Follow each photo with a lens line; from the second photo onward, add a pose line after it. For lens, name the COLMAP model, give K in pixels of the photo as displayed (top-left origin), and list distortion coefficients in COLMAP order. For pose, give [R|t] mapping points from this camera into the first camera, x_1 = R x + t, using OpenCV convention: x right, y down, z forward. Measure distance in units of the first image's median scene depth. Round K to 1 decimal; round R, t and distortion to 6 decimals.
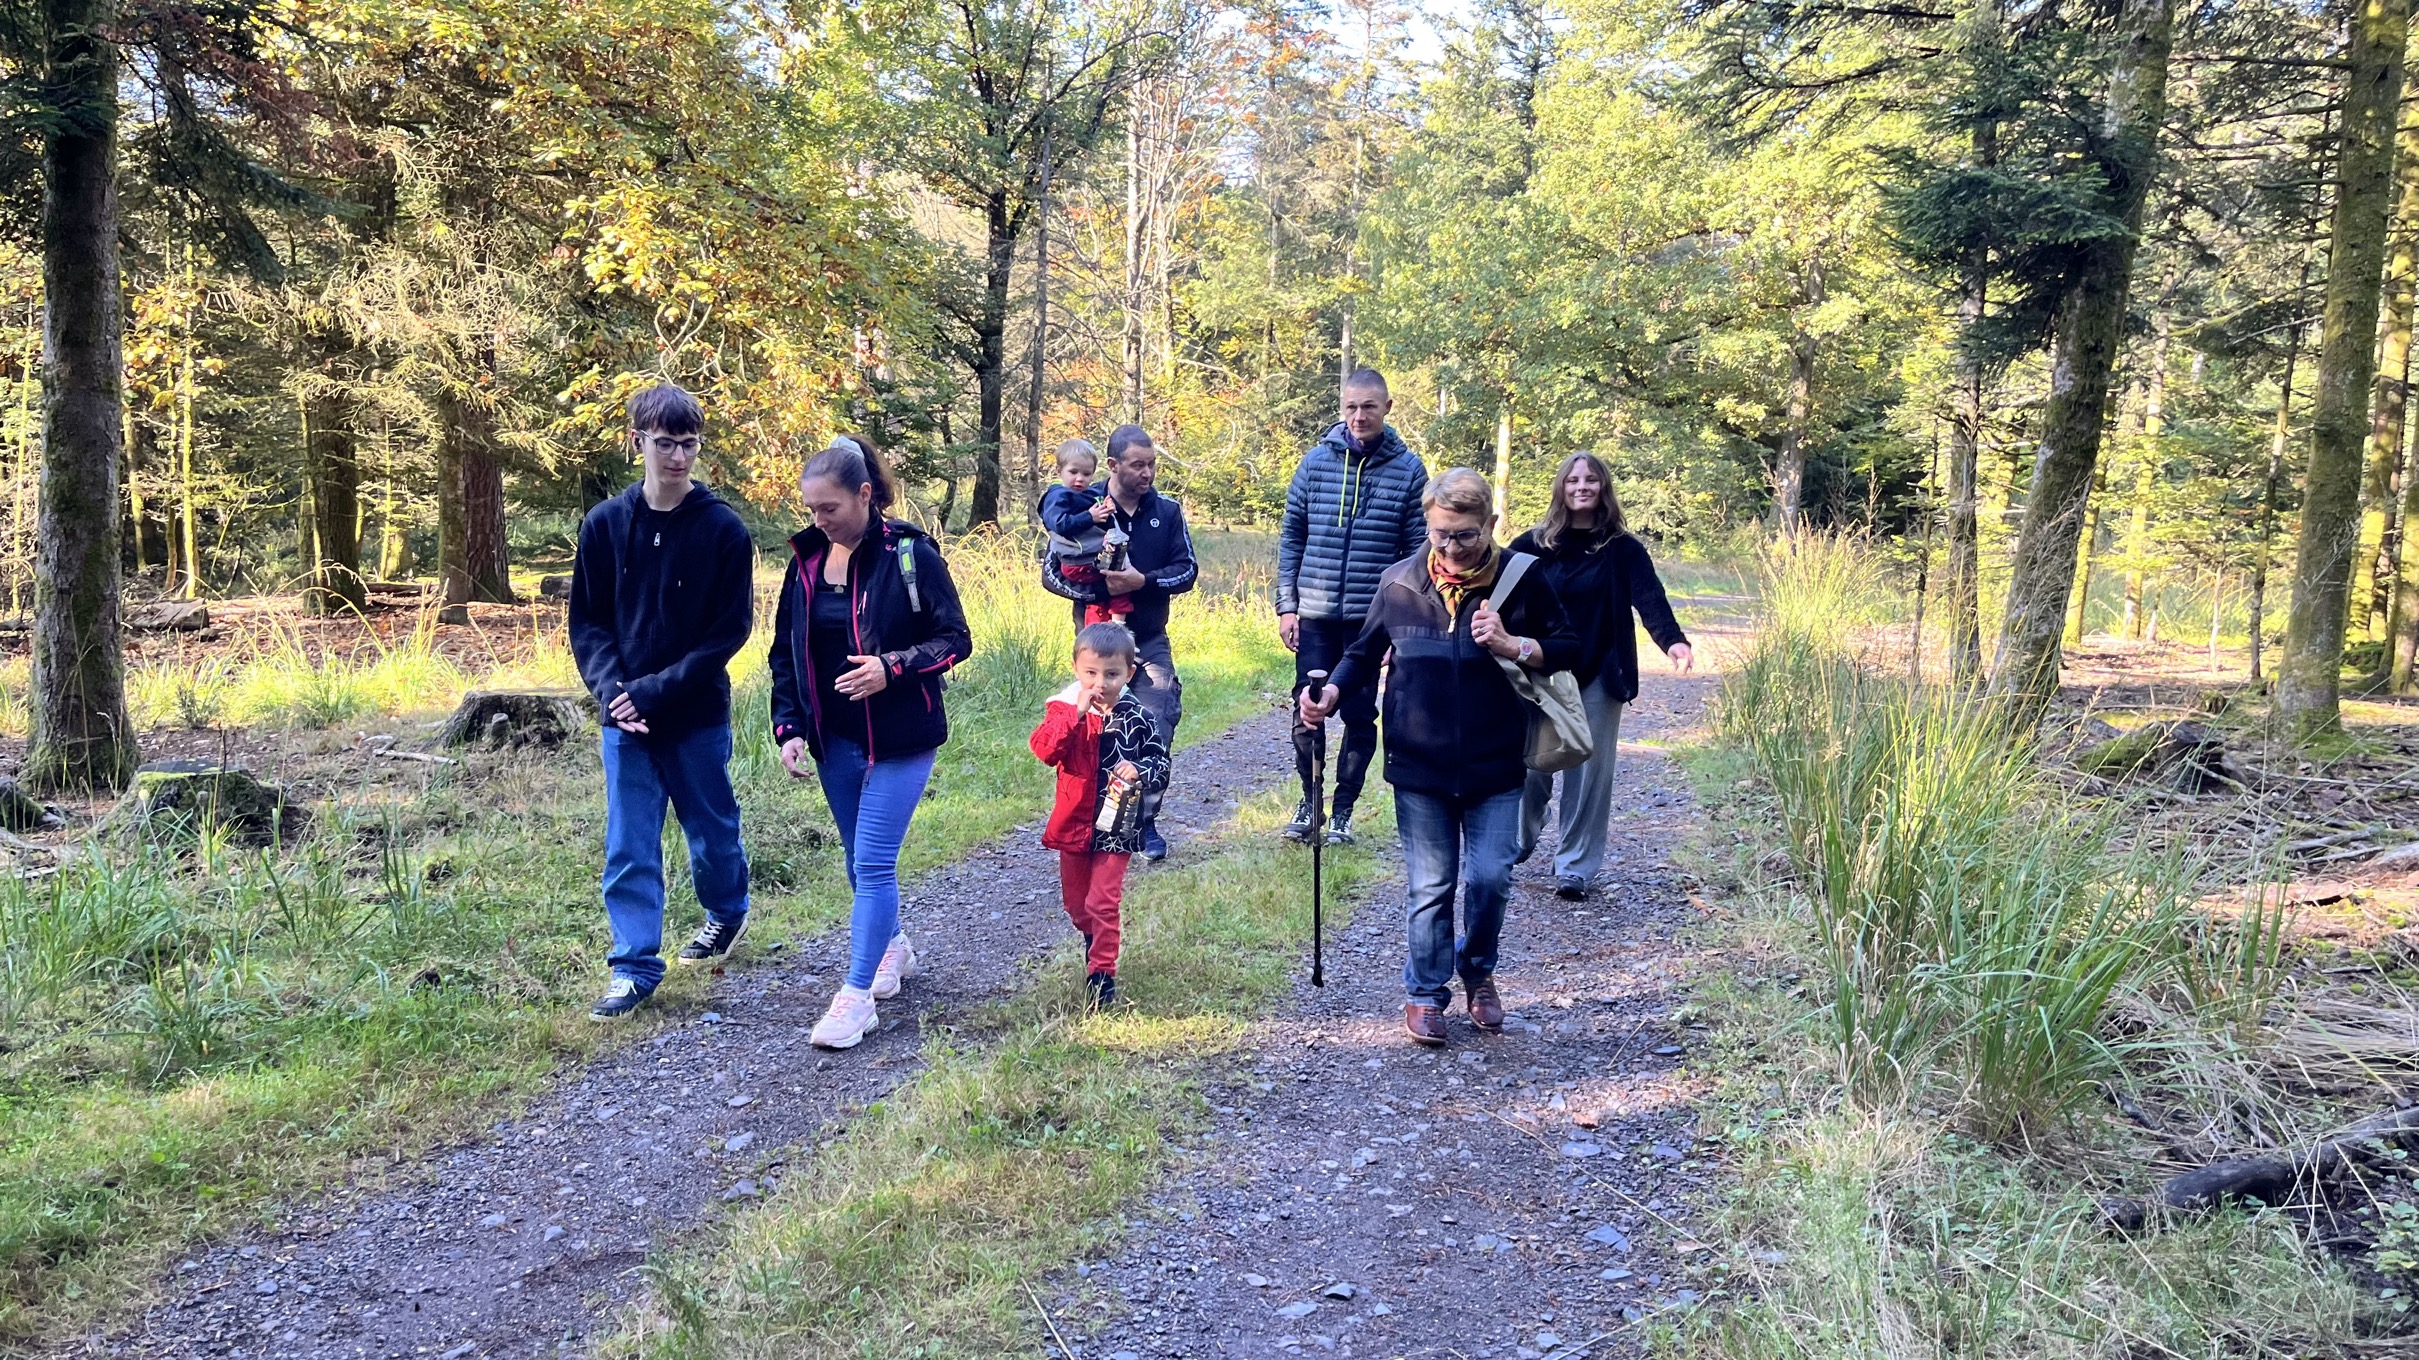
lens RADIAL K [[1863.9, 0, 1202.0], [0, 1863.9, 692.1], [0, 0, 1]] dist [0.064165, -0.061713]
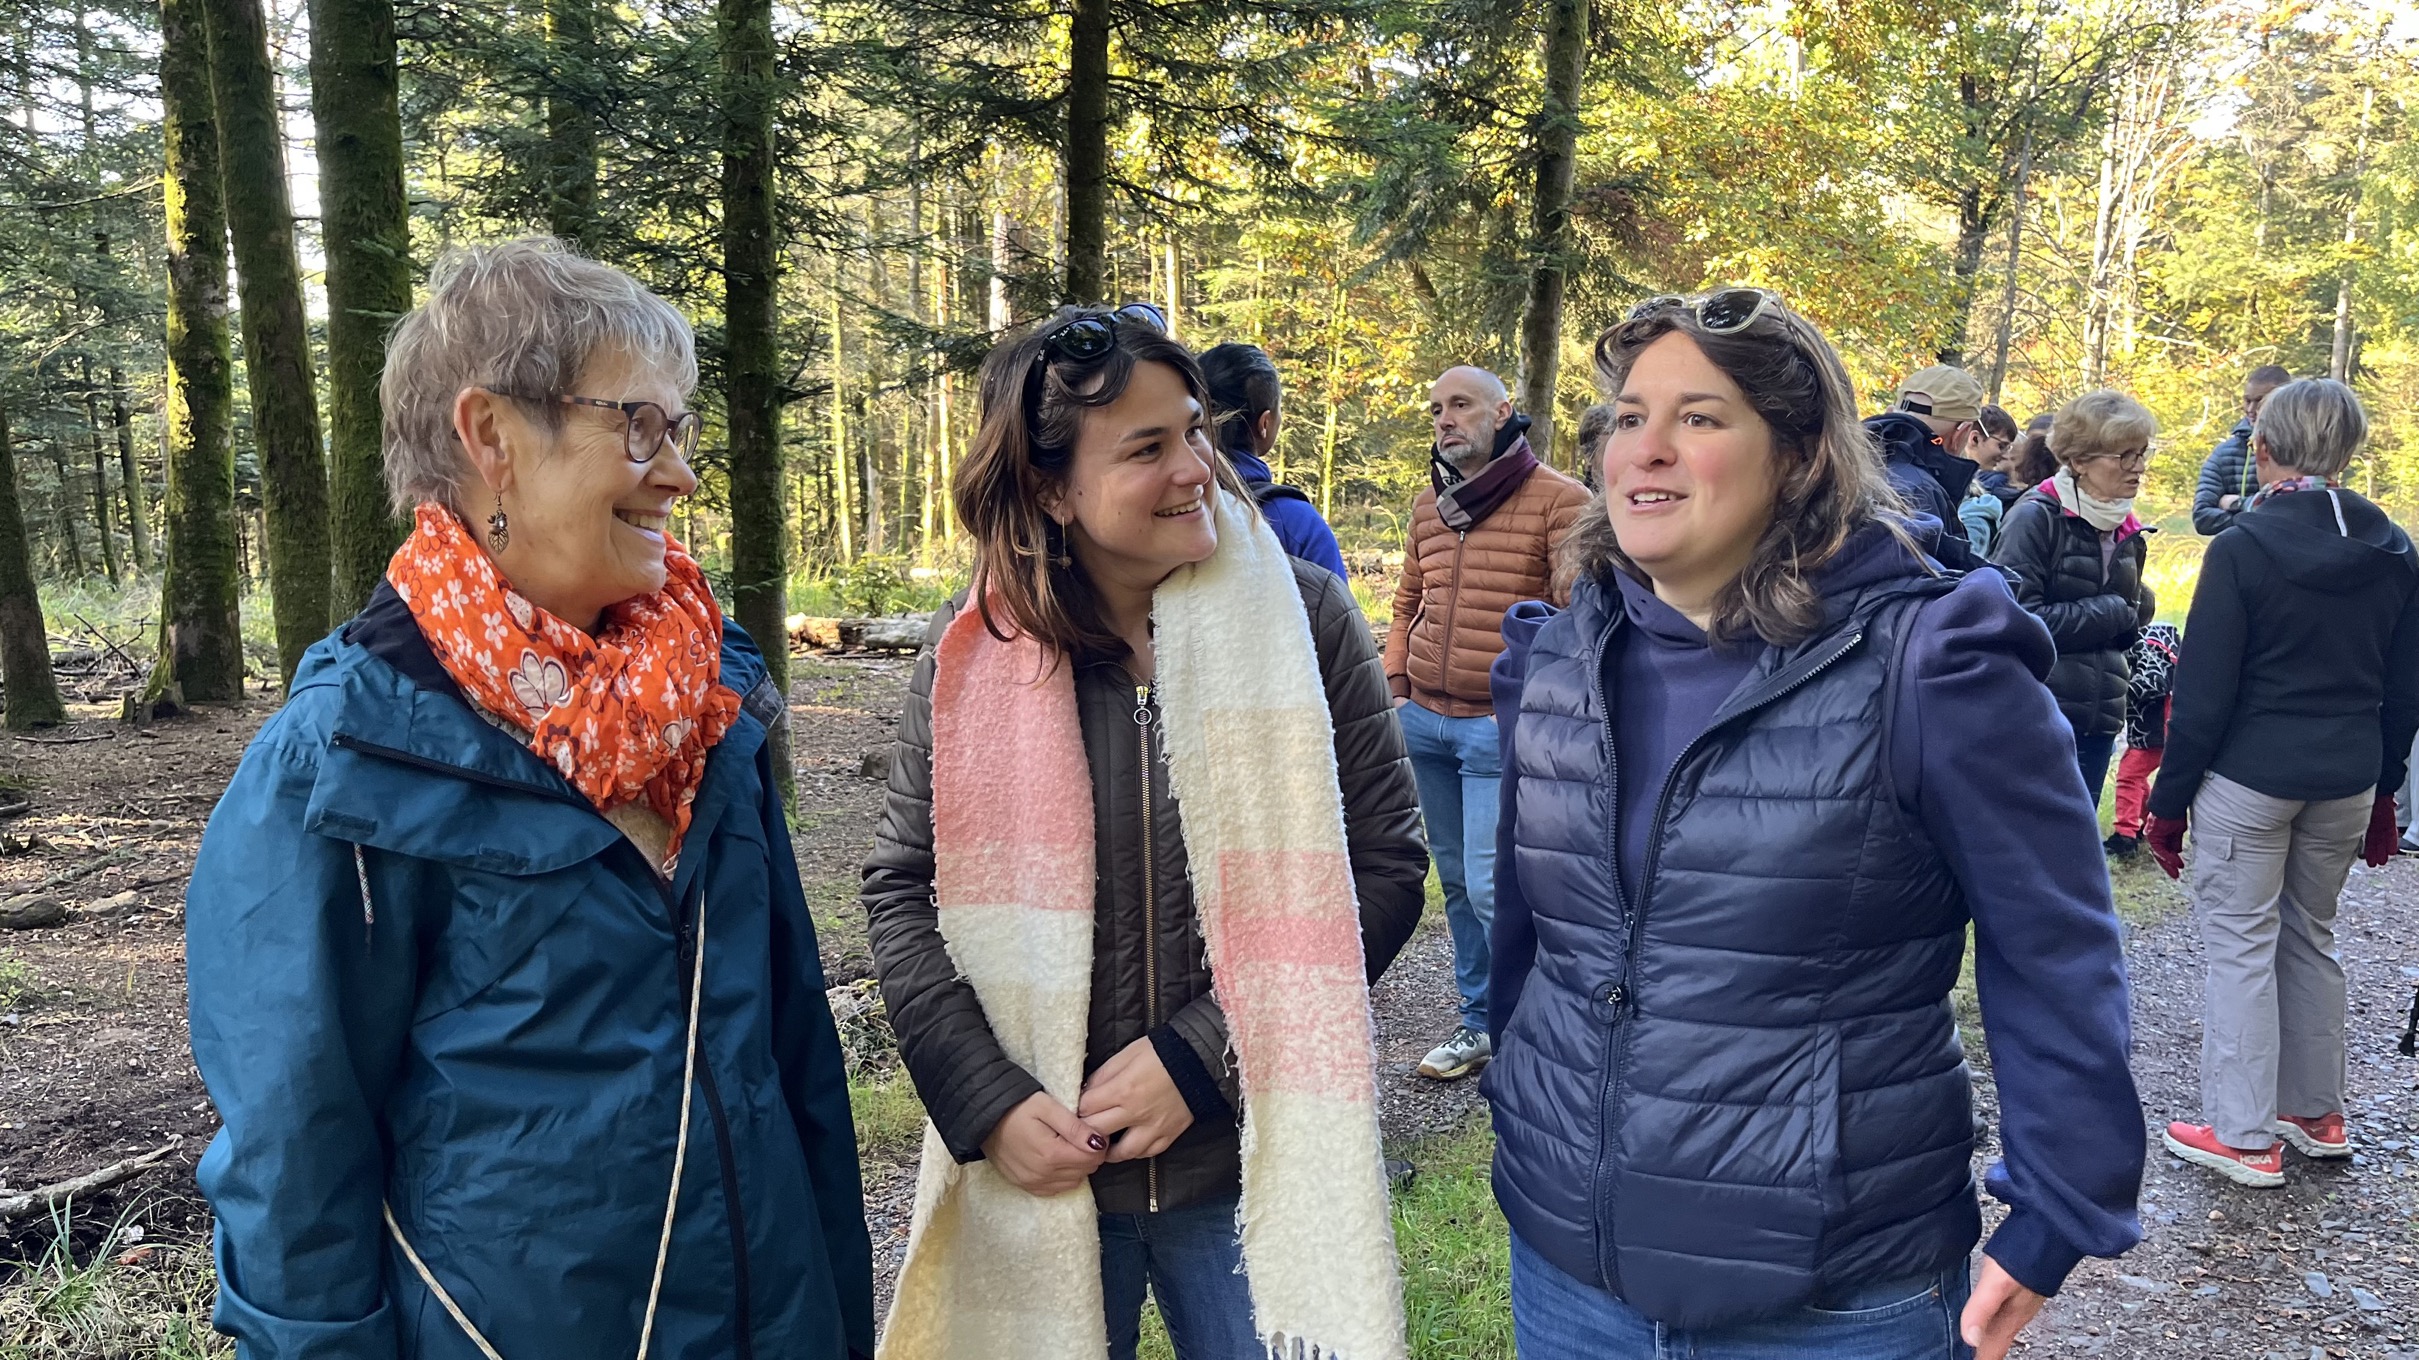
lens RADIAL K [[1841.7, 0, 1209.5], [0, 1841.7, 680.0], [0, 0, 1]] dist [0.145375, -0.202829]
pose [[0.899126, 0.051872, -0.434604, -0.027225], [-0.049980, 0.998625, 0.015791, 0.022010], [0.434826, 0.007524, 0.900483, -0.202288]]
